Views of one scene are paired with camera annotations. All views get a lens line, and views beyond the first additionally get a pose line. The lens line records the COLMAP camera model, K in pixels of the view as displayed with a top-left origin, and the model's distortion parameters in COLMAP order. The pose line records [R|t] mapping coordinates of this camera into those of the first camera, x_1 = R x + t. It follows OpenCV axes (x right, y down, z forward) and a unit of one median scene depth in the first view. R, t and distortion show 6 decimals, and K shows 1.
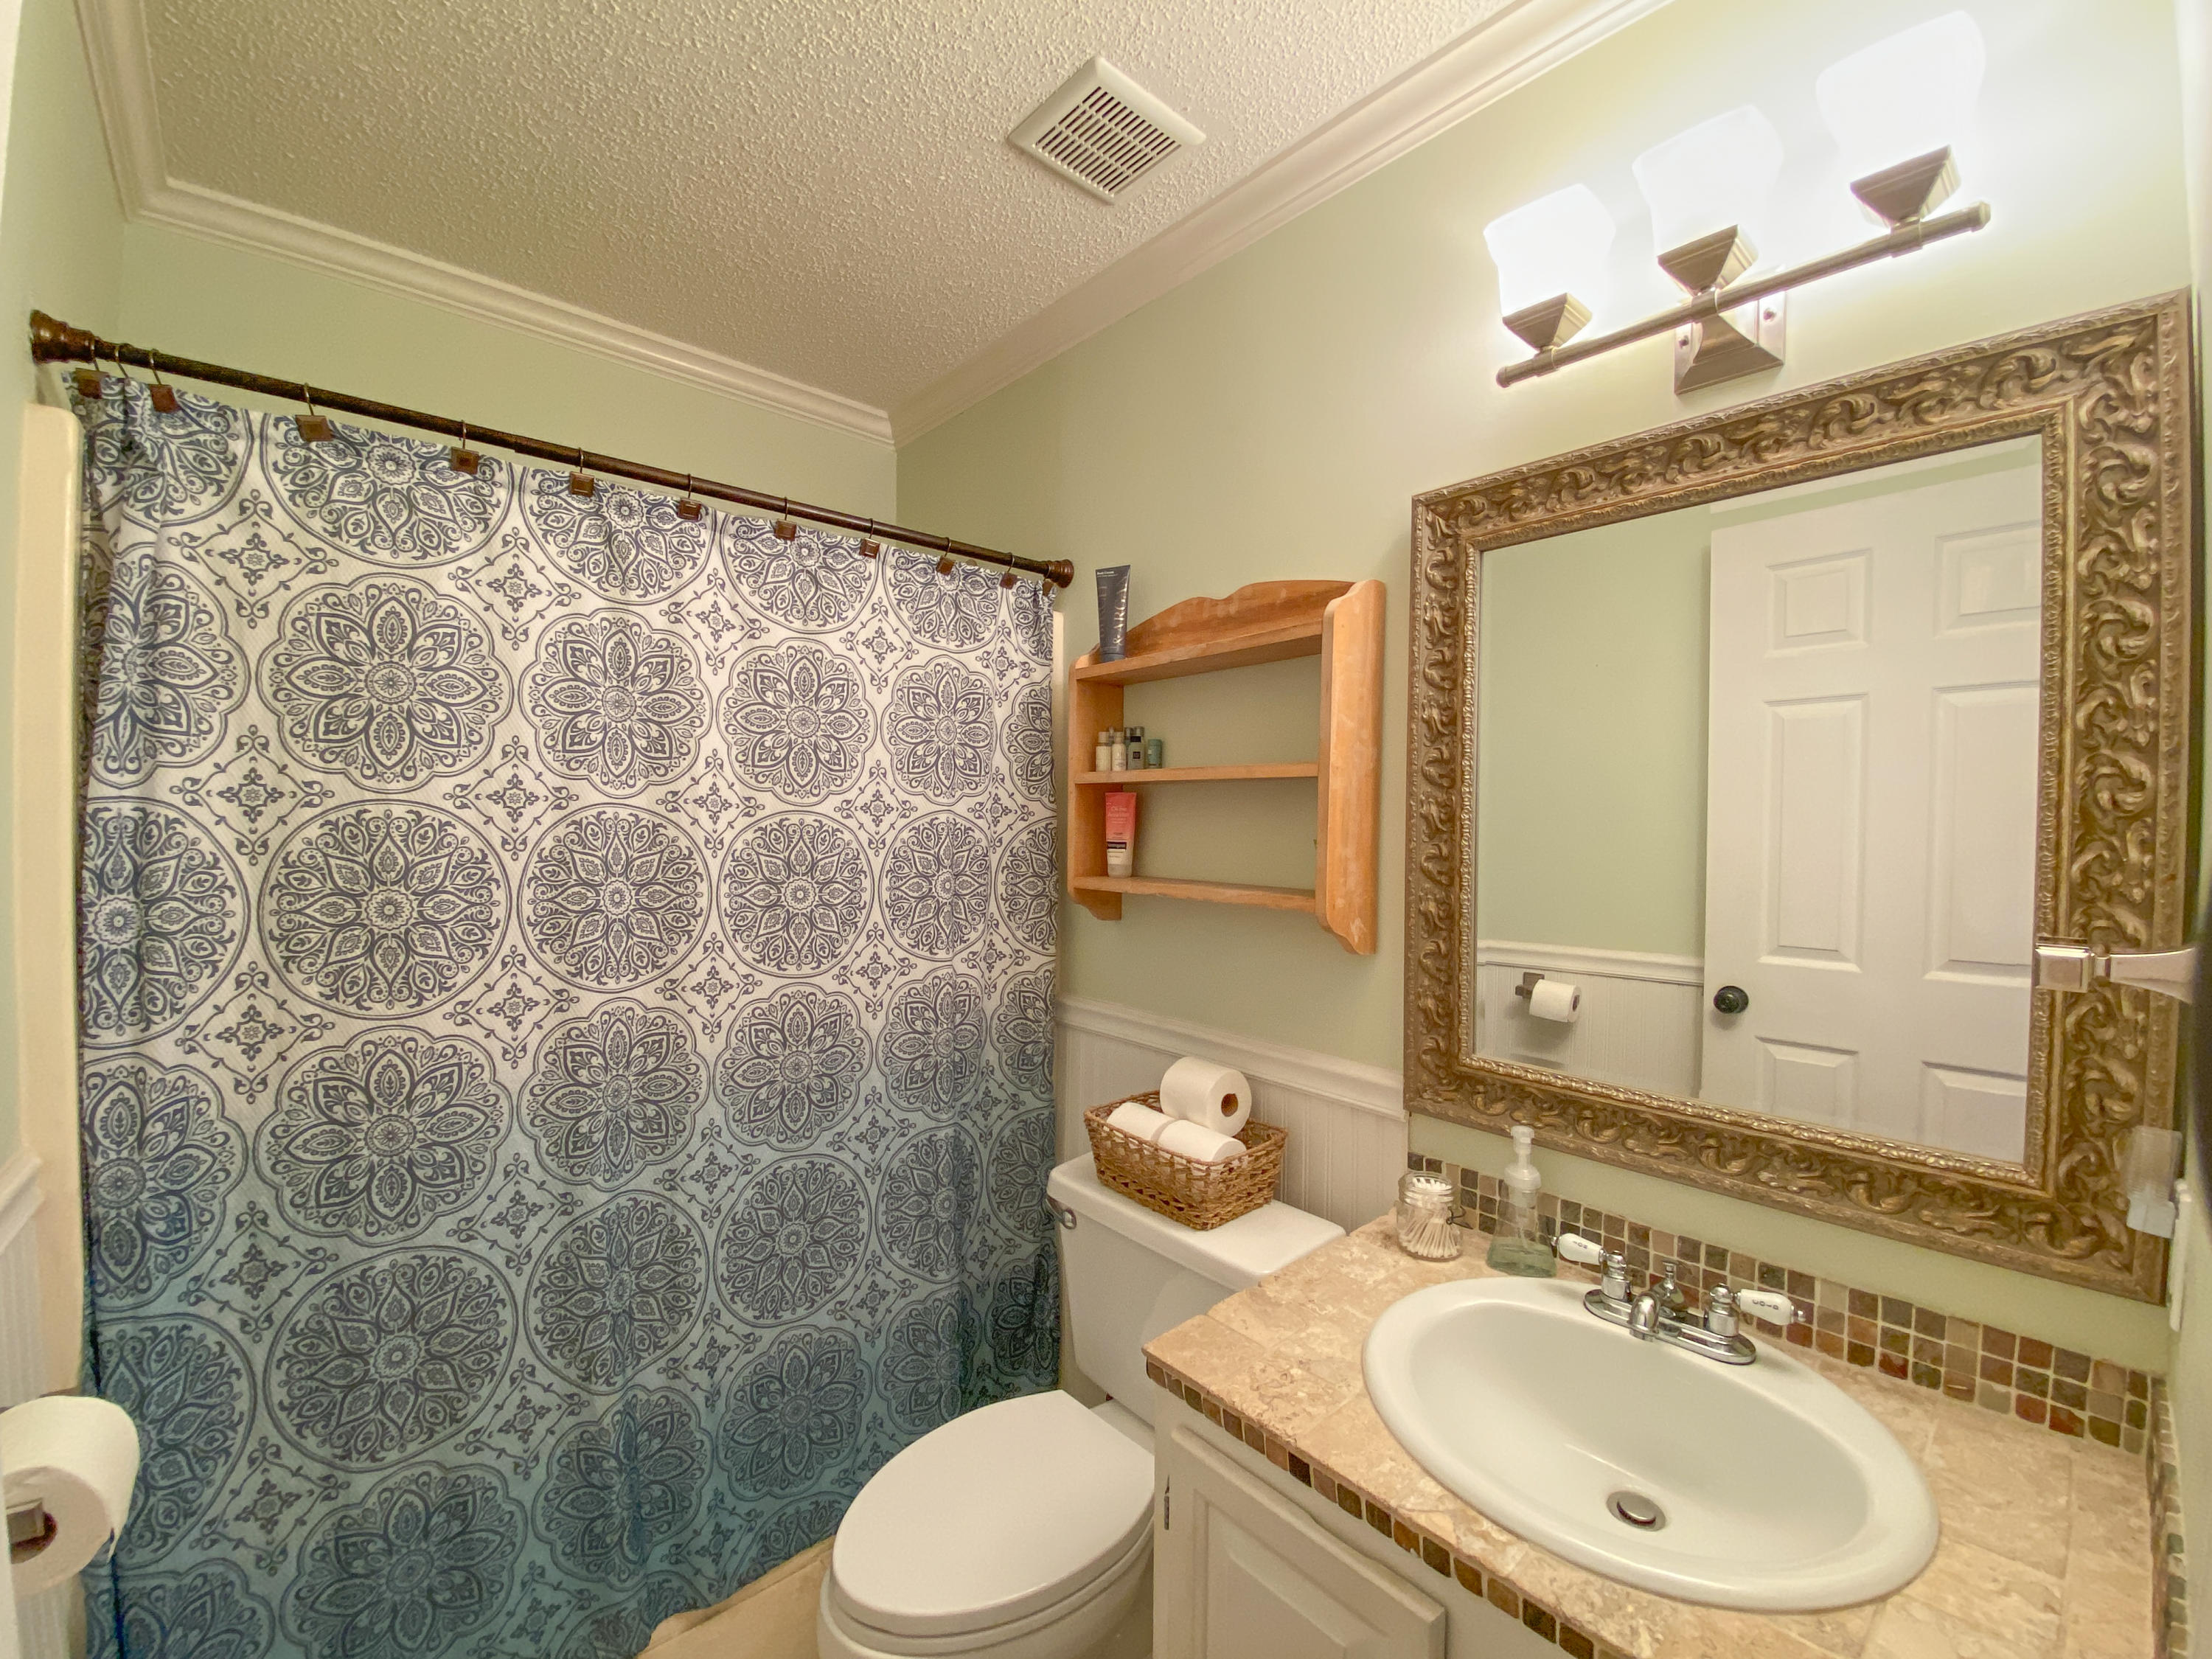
lens RADIAL K [[905.9, 0, 1106.0], [0, 905.9, 829.5], [0, 0, 1]] dist [0.030893, -0.023160]
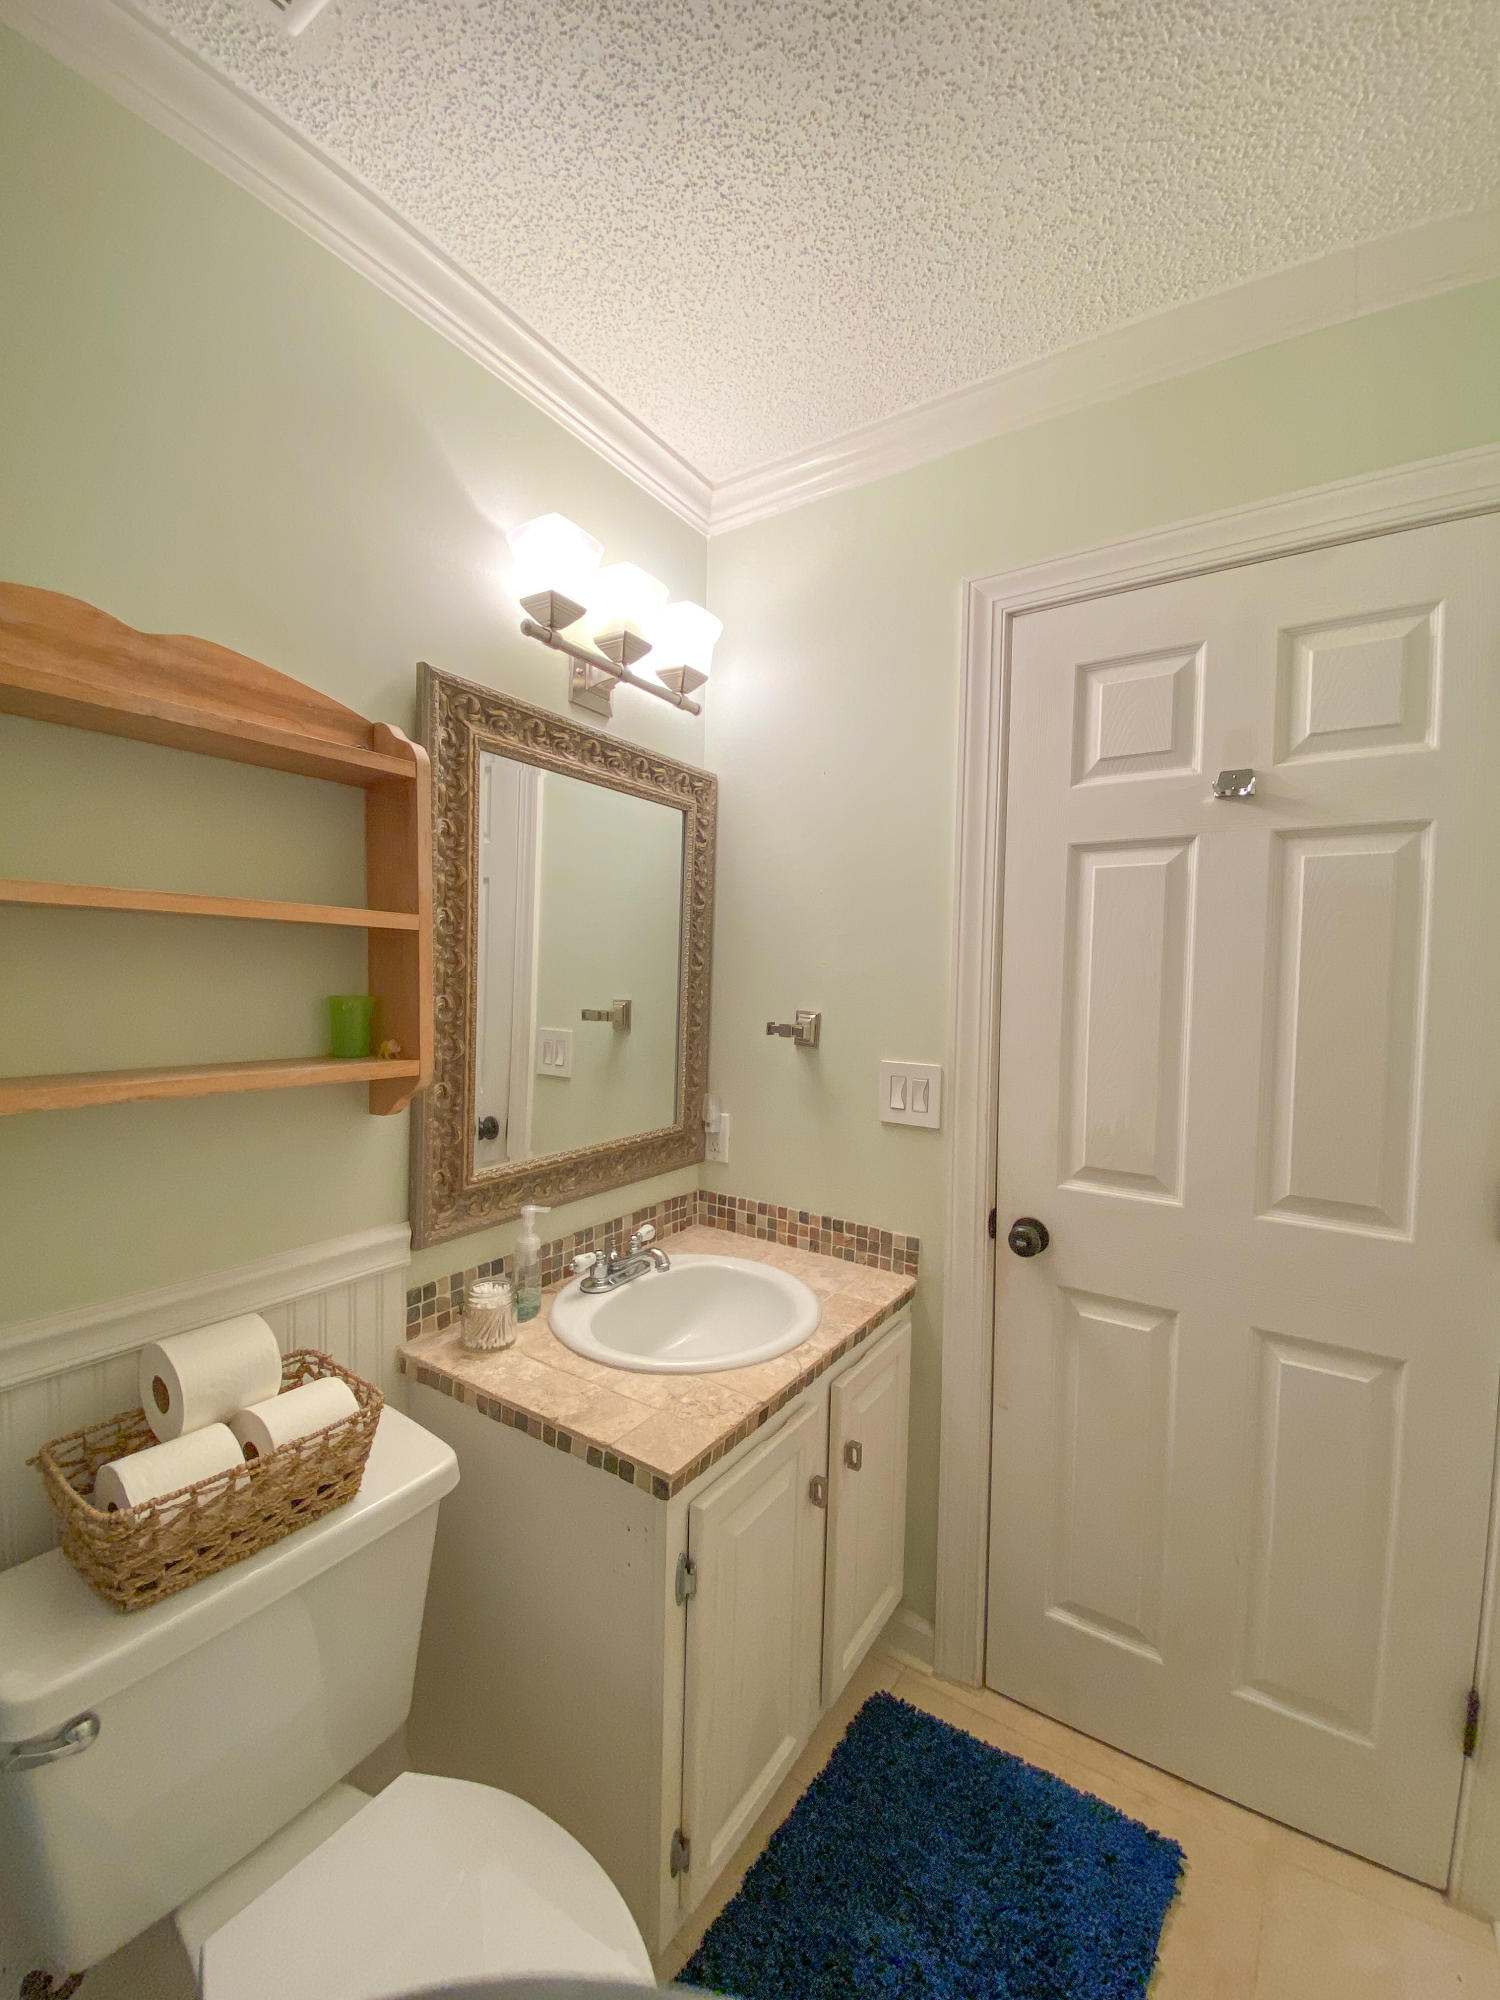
lens RADIAL K [[818.5, 0, 741.0], [0, 818.5, 998.1], [0, 0, 1]] dist [0.037292, -0.026144]
pose [[-0.246391, -0.044891, 0.968130, -0.688696], [-0.013260, 0.998989, 0.042947, -0.030605], [-0.969080, -0.002255, -0.246738, 0.887561]]
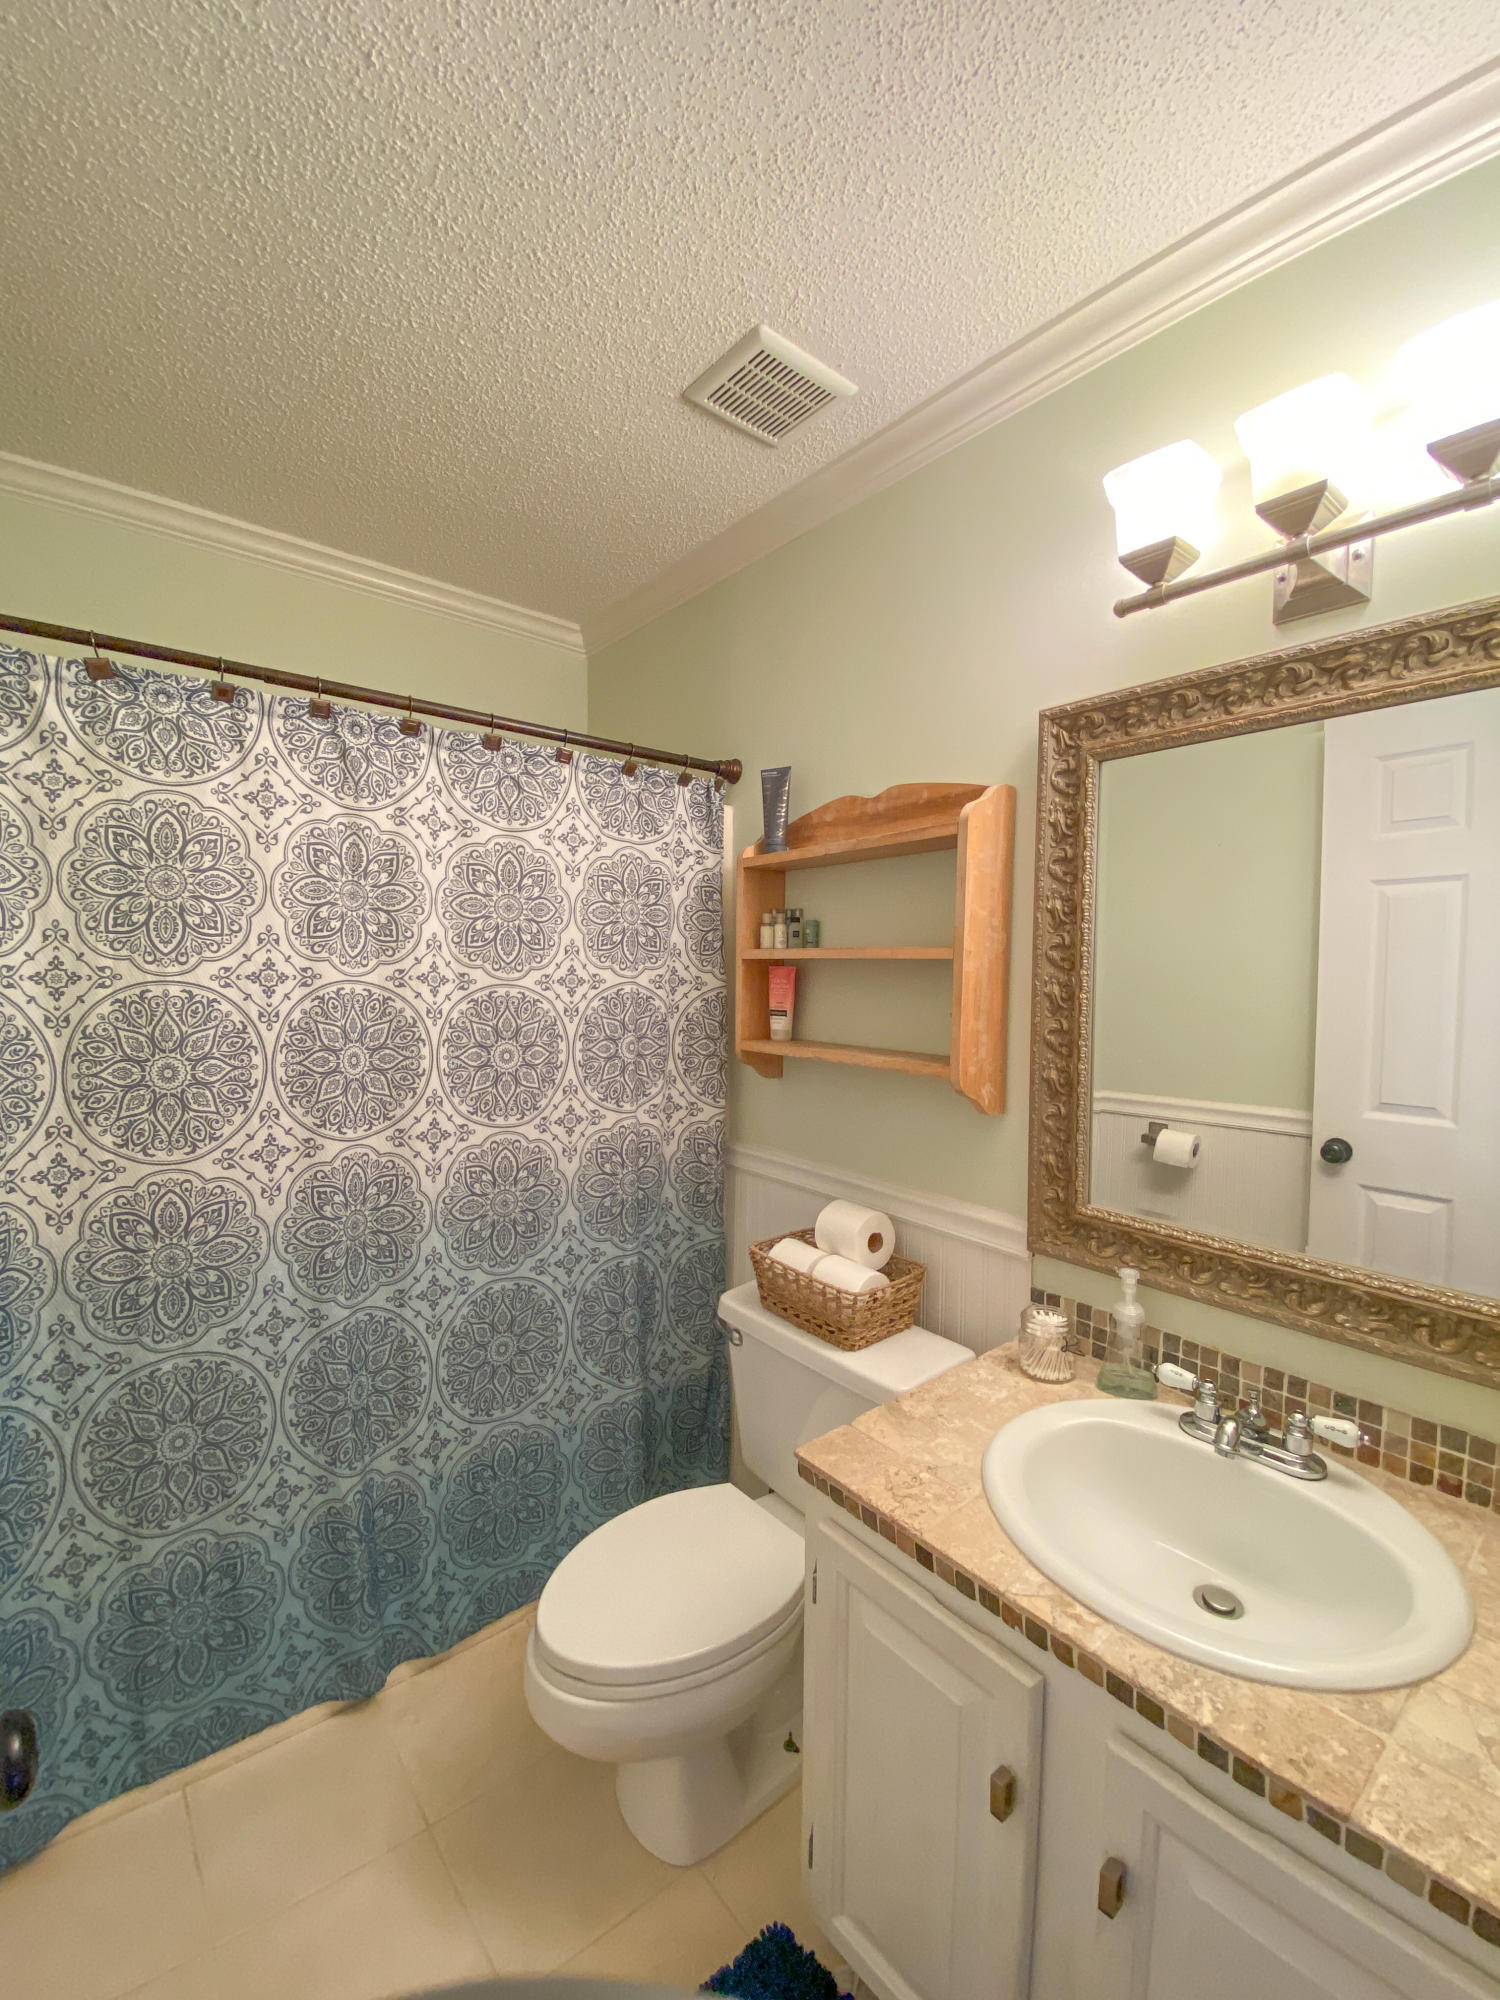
lens RADIAL K [[818.5, 0, 741.0], [0, 818.5, 998.1], [0, 0, 1]] dist [0.037292, -0.026144]
pose [[0.999043, 0.001581, -0.043701, 0.012158], [-0.000562, 0.999728, 0.023319, -0.034513], [0.043726, -0.023272, 0.998772, -0.045309]]
